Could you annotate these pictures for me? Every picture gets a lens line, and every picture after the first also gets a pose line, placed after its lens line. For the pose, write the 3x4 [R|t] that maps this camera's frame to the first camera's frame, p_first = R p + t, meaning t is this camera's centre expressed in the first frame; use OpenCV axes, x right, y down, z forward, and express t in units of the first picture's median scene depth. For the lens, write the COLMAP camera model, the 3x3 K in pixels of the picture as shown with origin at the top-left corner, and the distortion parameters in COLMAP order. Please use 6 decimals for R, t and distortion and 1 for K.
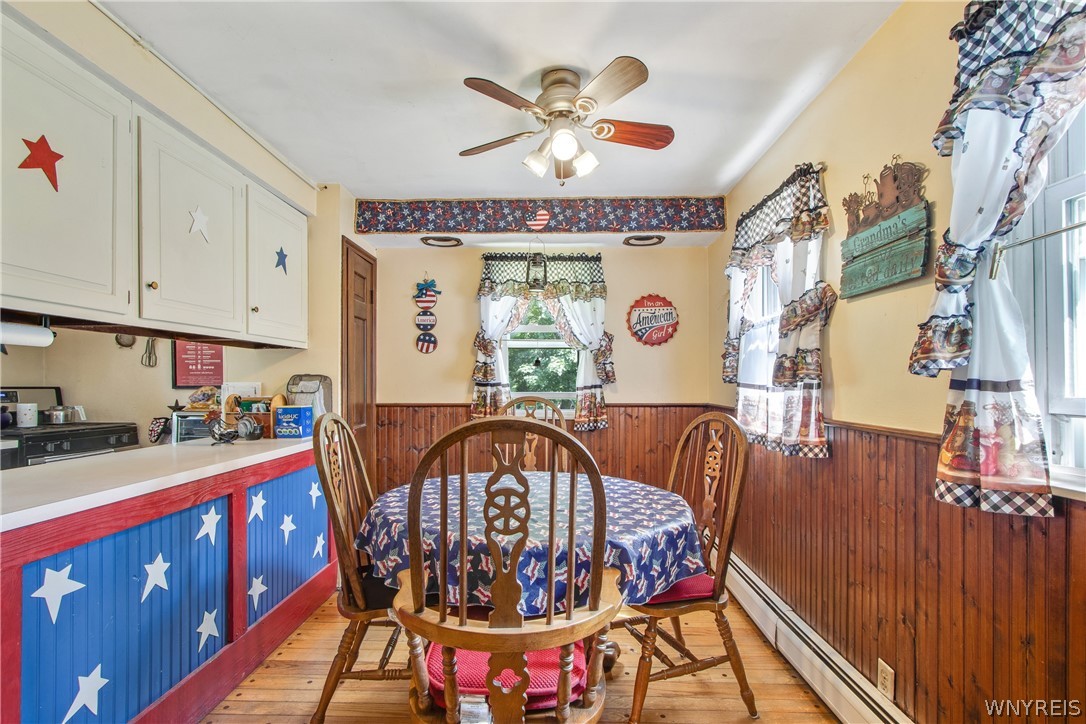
lens RADIAL K [[538.9, 0, 543.0], [0, 538.9, 362.0], [0, 0, 1]] dist [-0.004716, -0.000265]
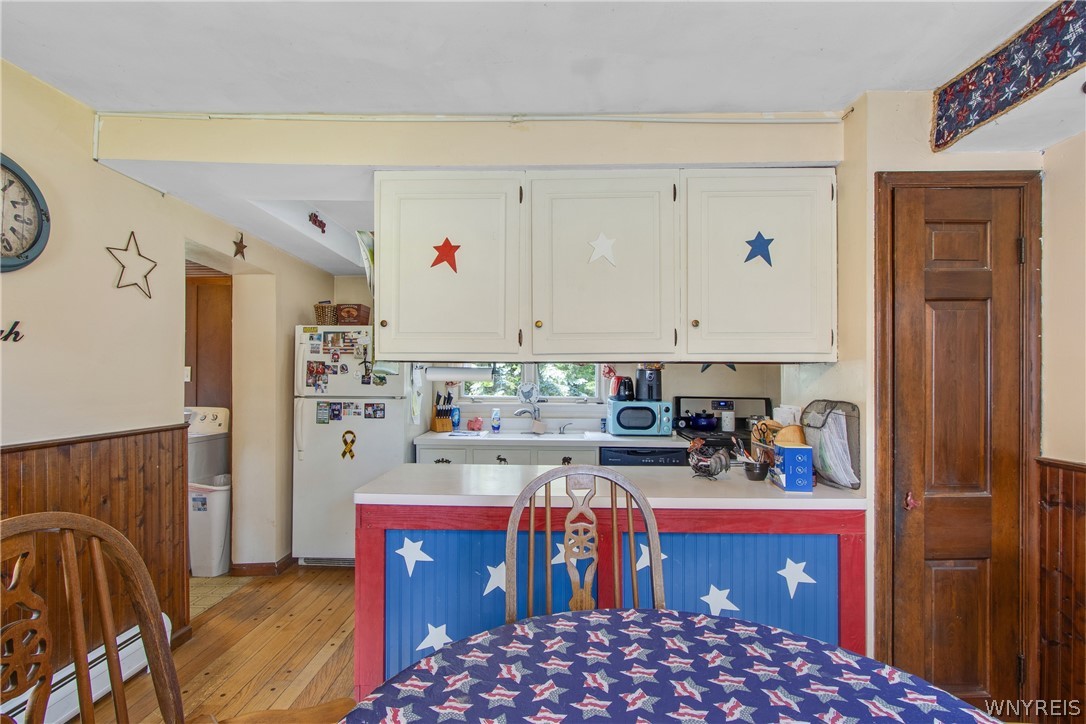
lens RADIAL K [[499.6, 0, 547.5], [0, 499.6, 369.0], [0, 0, 1]] dist [-0.003188, -0.000241]
pose [[-0.024112, -0.011372, -0.999645, 0.184052], [0.038544, 0.999181, -0.012296, -0.019694], [0.998966, -0.038827, -0.023654, 0.591229]]
